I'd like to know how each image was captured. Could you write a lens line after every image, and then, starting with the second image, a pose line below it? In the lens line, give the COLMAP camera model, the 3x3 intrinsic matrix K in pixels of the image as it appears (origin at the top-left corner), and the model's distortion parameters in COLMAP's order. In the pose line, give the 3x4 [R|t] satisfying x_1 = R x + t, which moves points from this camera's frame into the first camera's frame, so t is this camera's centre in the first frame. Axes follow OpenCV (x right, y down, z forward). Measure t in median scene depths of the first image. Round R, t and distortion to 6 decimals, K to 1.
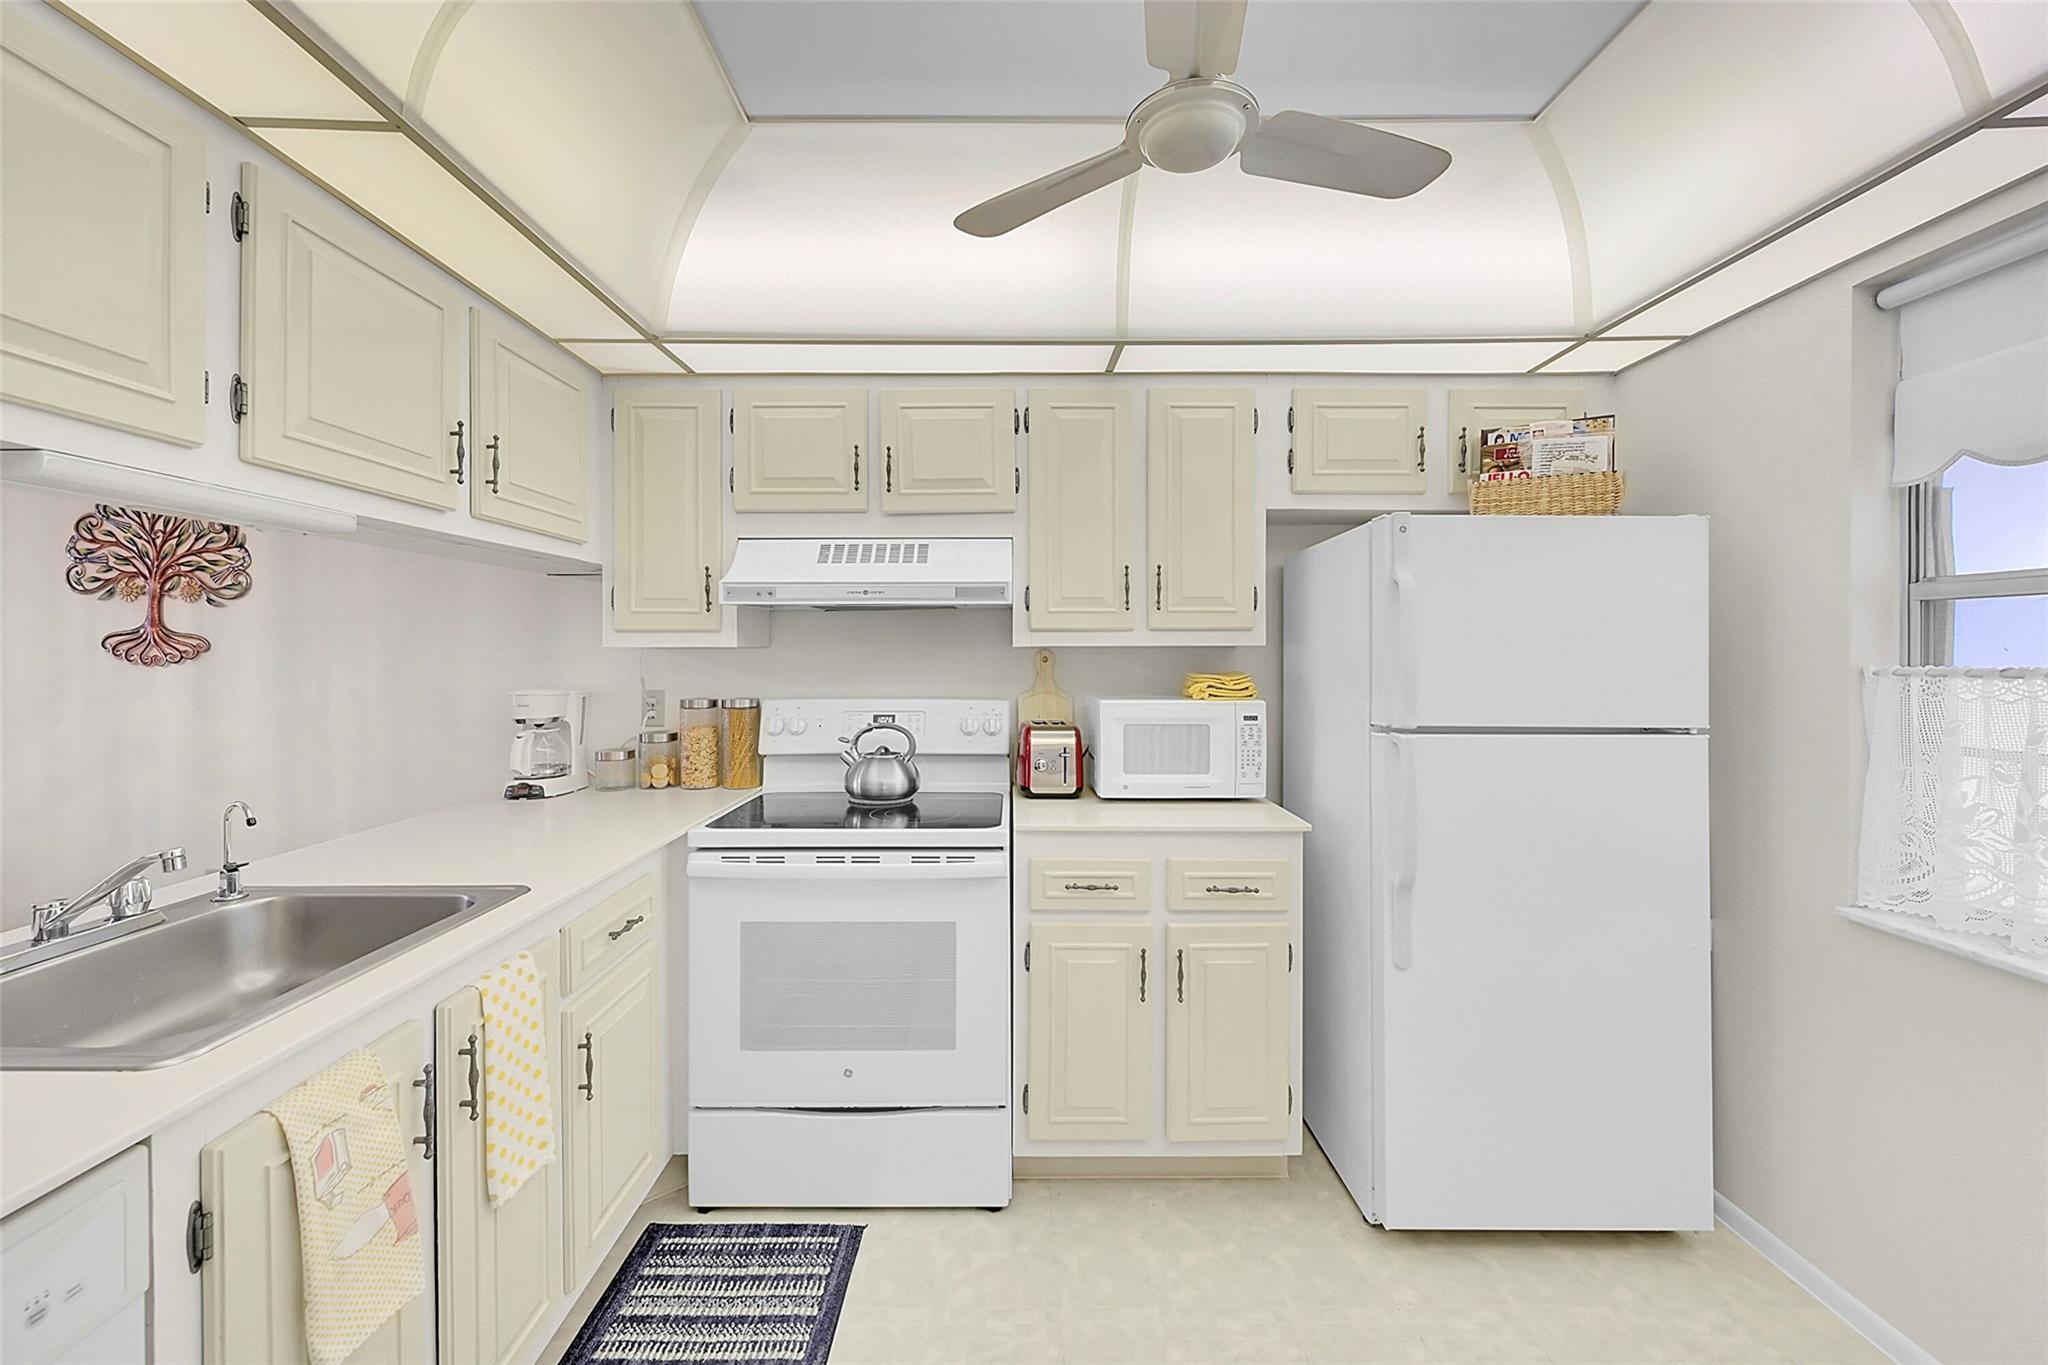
lens RADIAL K [[880.8, 0, 1018.8], [0, 880.8, 658.2], [0, 0, 1]] dist [-0.001065, -0.000423]
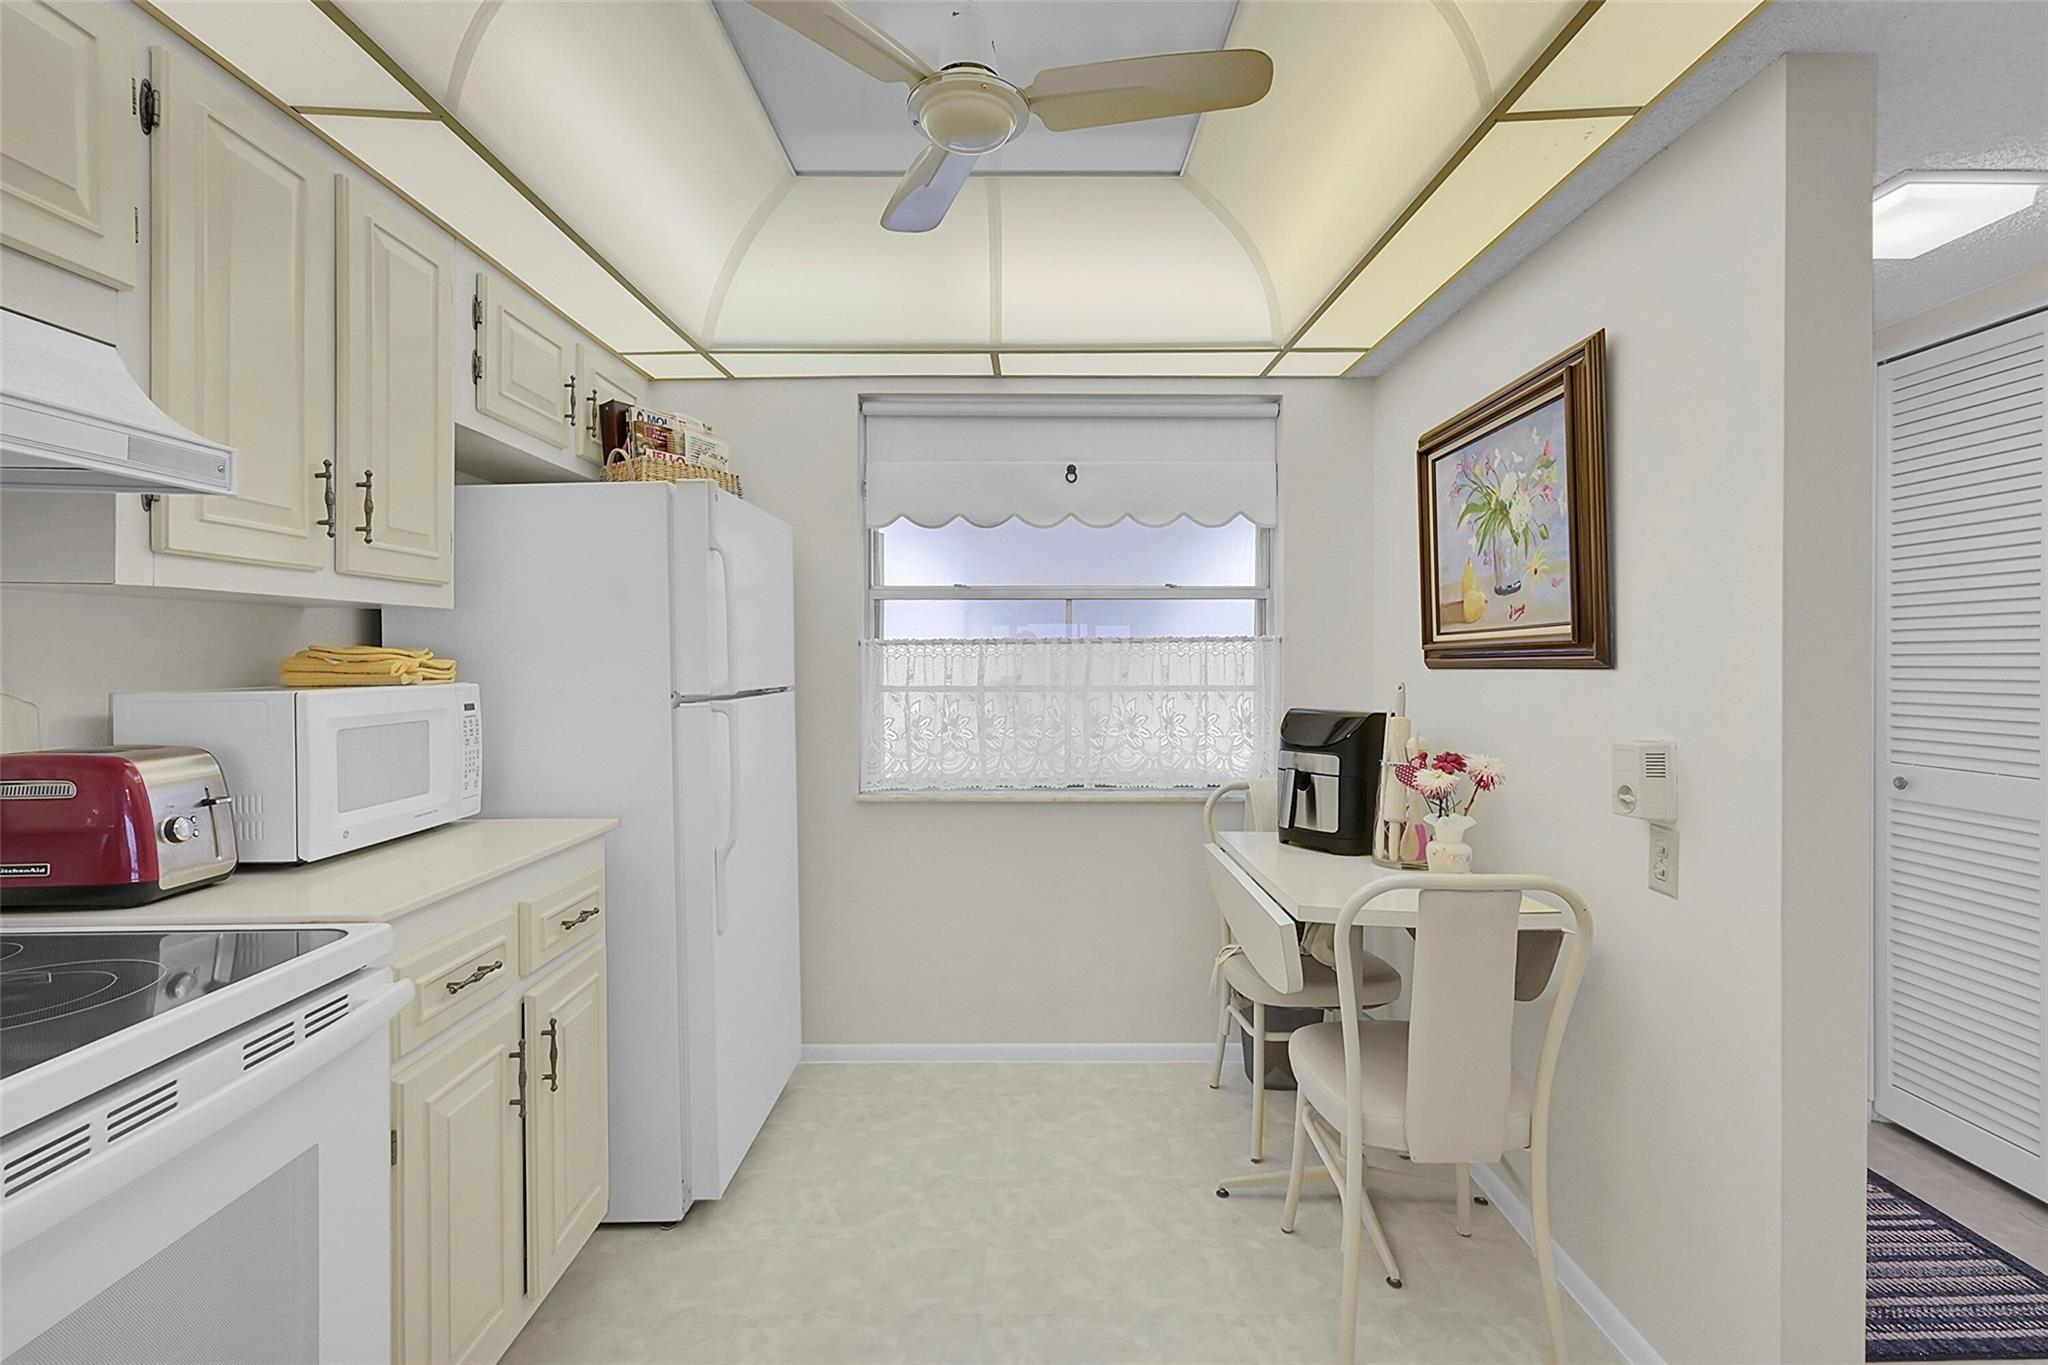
lens RADIAL K [[920.0, 0, 1024.0], [0, 920.0, 682.5], [0, 0, 1]] dist [-0.000663, -0.000191]
pose [[-0.004955, -0.029622, 0.999549, -0.516001], [0.012595, 0.999480, 0.029683, 0.031130], [-0.999908, 0.012737, -0.004579, 0.552538]]
